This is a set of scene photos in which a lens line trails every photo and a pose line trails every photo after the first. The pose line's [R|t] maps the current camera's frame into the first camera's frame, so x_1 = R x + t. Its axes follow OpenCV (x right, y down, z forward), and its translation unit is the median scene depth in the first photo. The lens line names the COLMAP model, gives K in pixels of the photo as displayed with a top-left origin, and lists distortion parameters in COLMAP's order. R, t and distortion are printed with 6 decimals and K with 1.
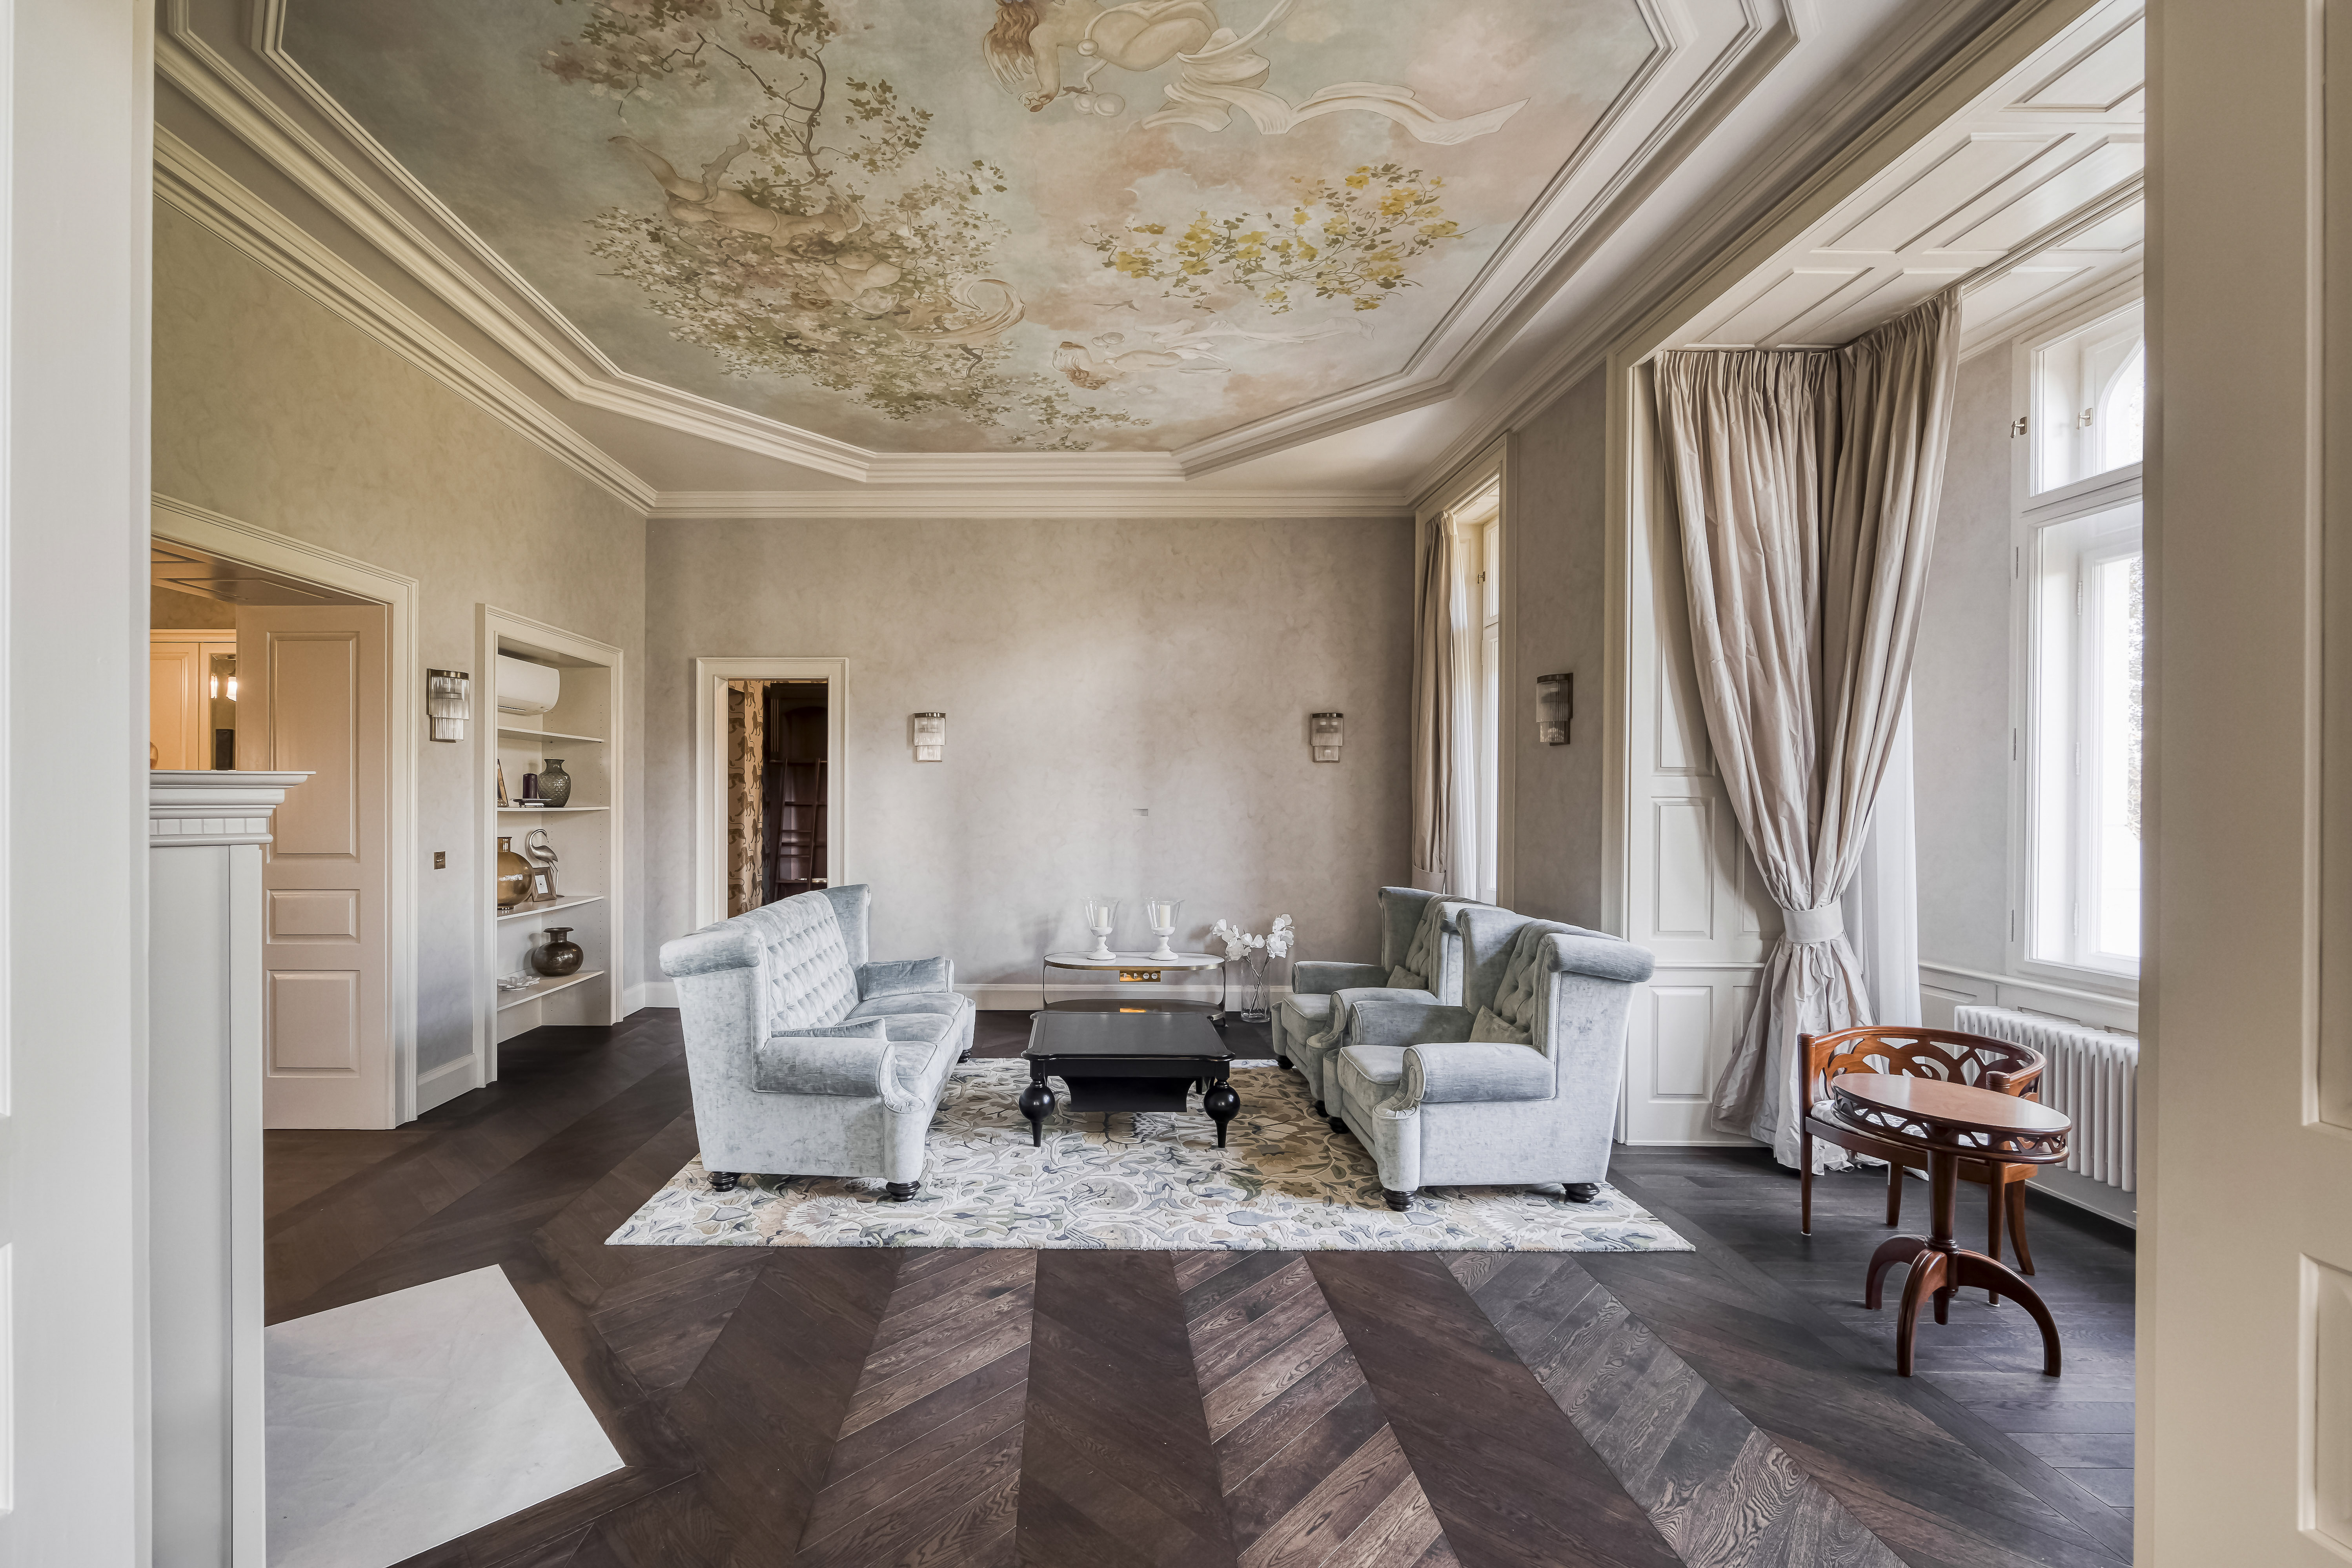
lens RADIAL K [[947.7, 0, 1175.9], [0, 947.7, 794.6], [0, 0, 1]] dist [0.000554, -0.000150]
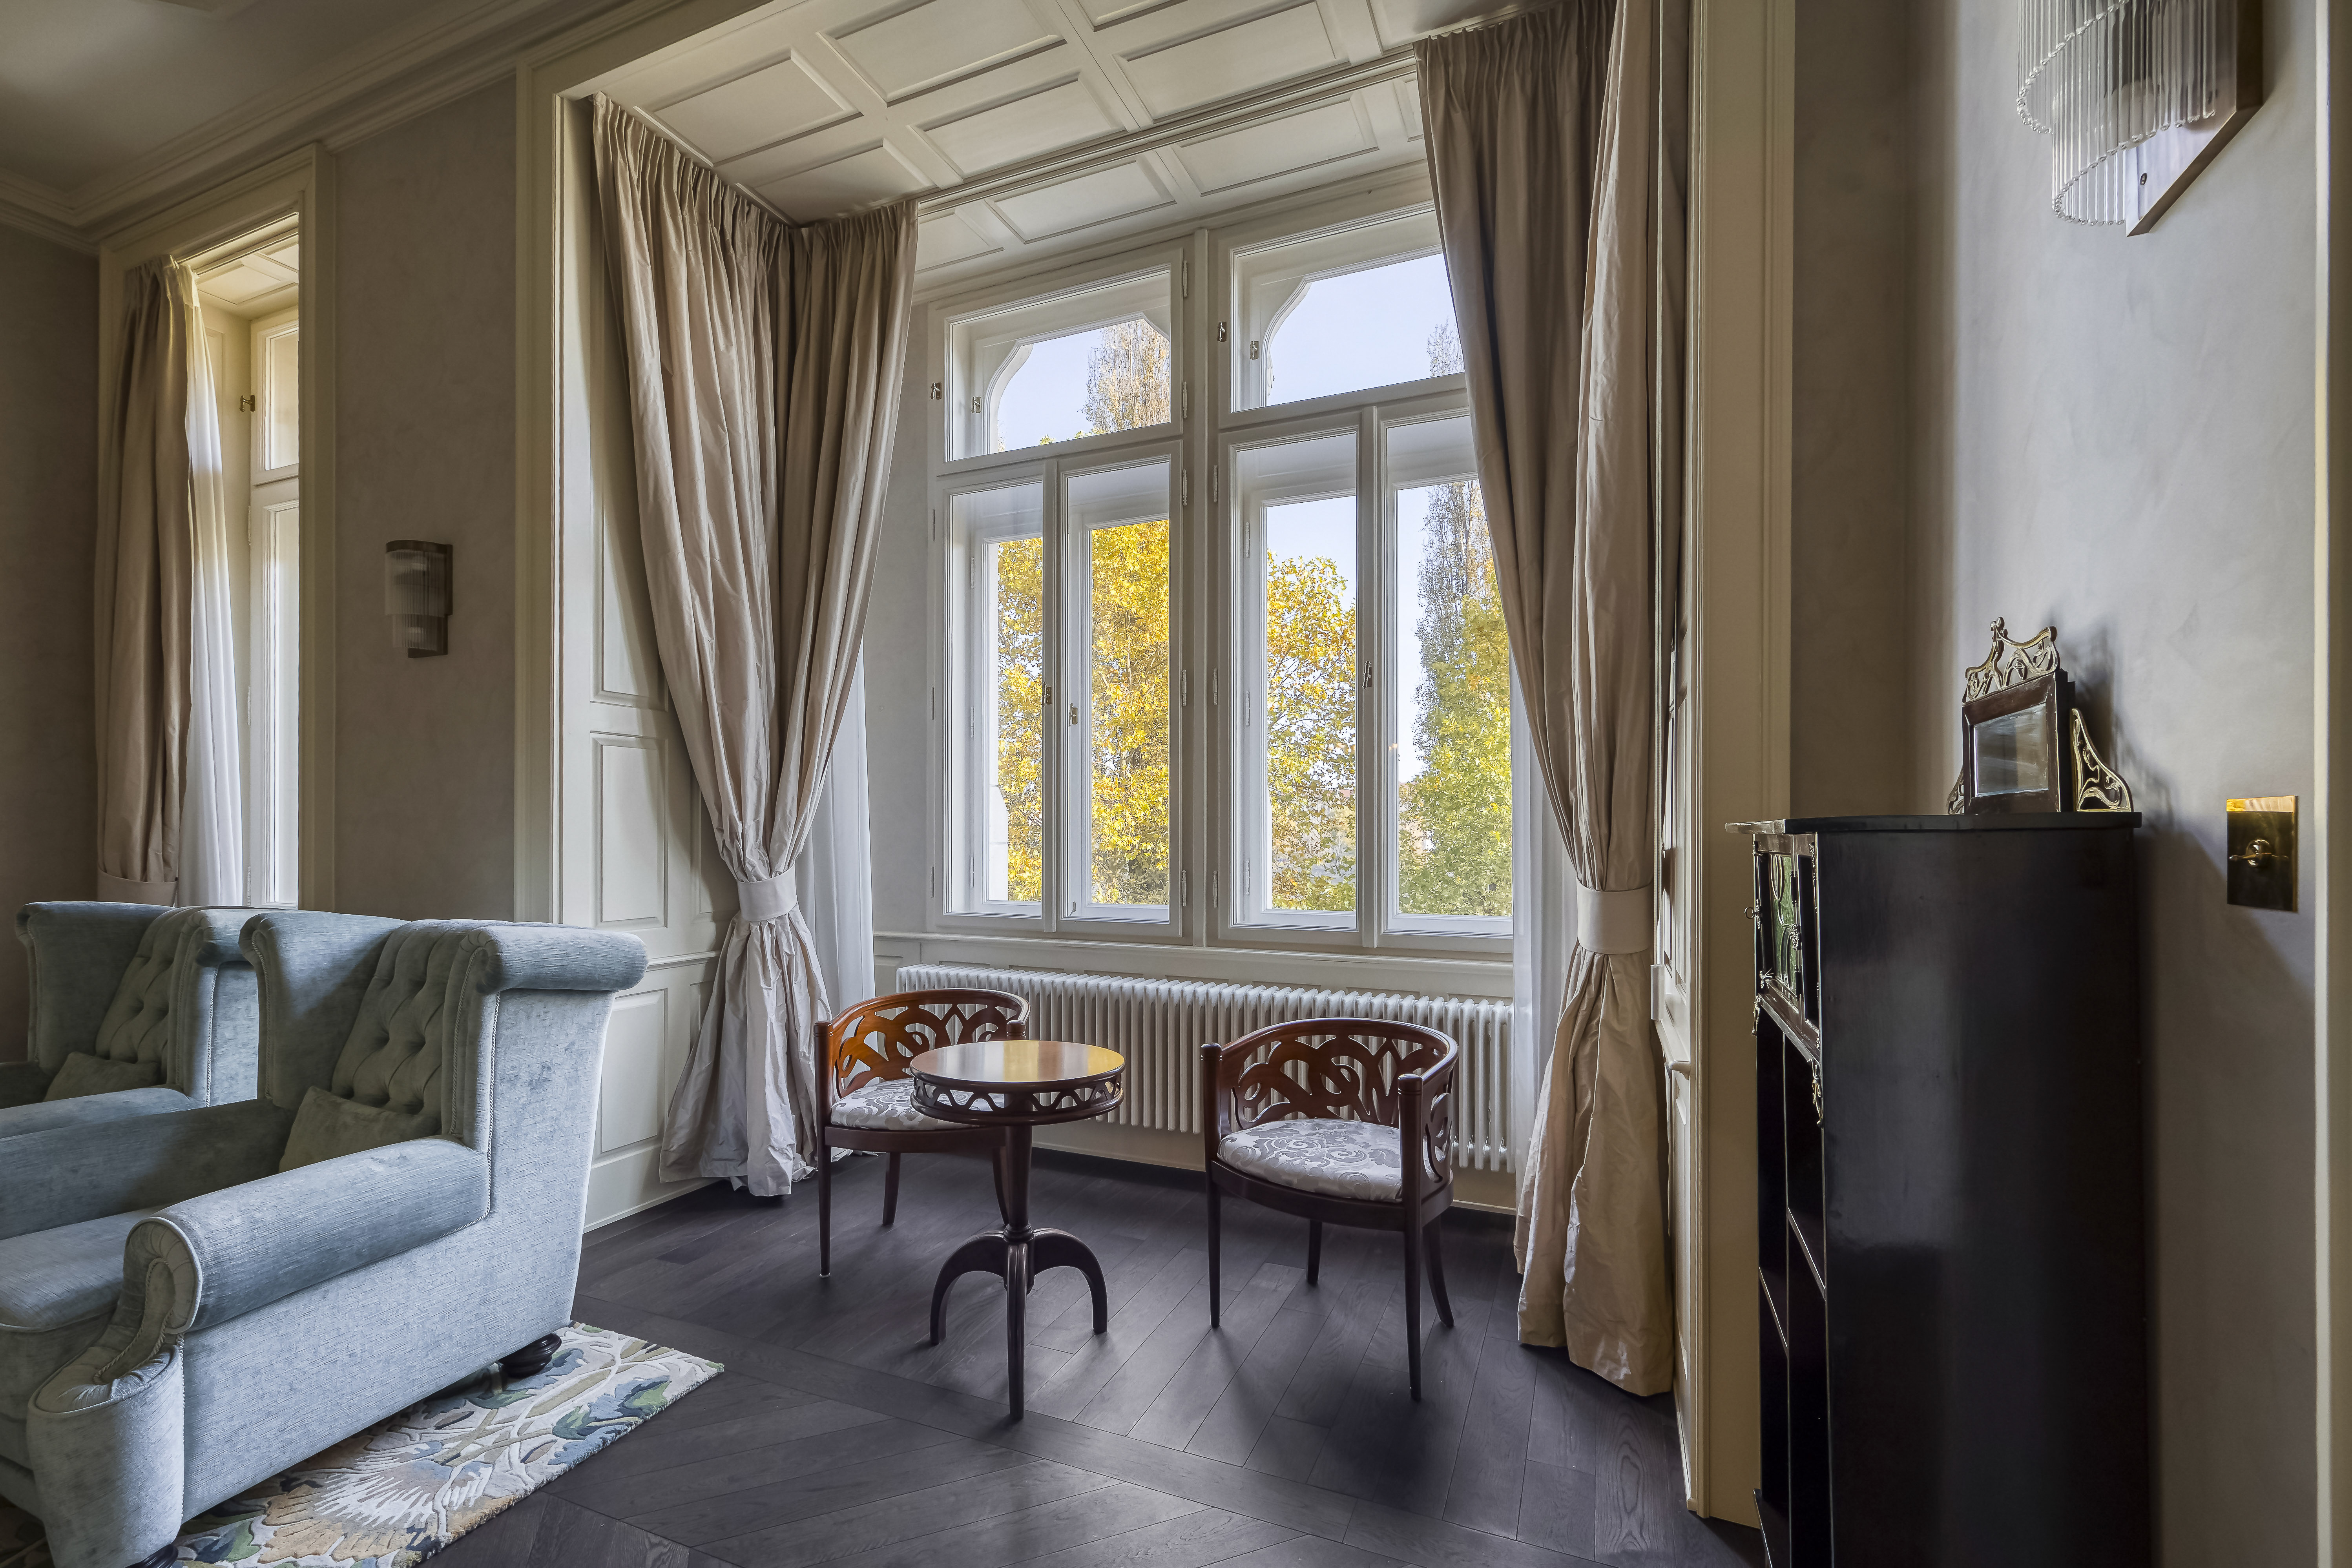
lens RADIAL K [[1035.2, 0, 1164.0], [0, 1035.2, 806.5], [0, 0, 1]] dist [0.001493, -0.000574]
pose [[0.490879, -0.006052, 0.871207, 0.048076], [0.000882, 0.999979, 0.006450, 0.057941], [-0.871227, -0.002398, 0.490874, 0.281076]]
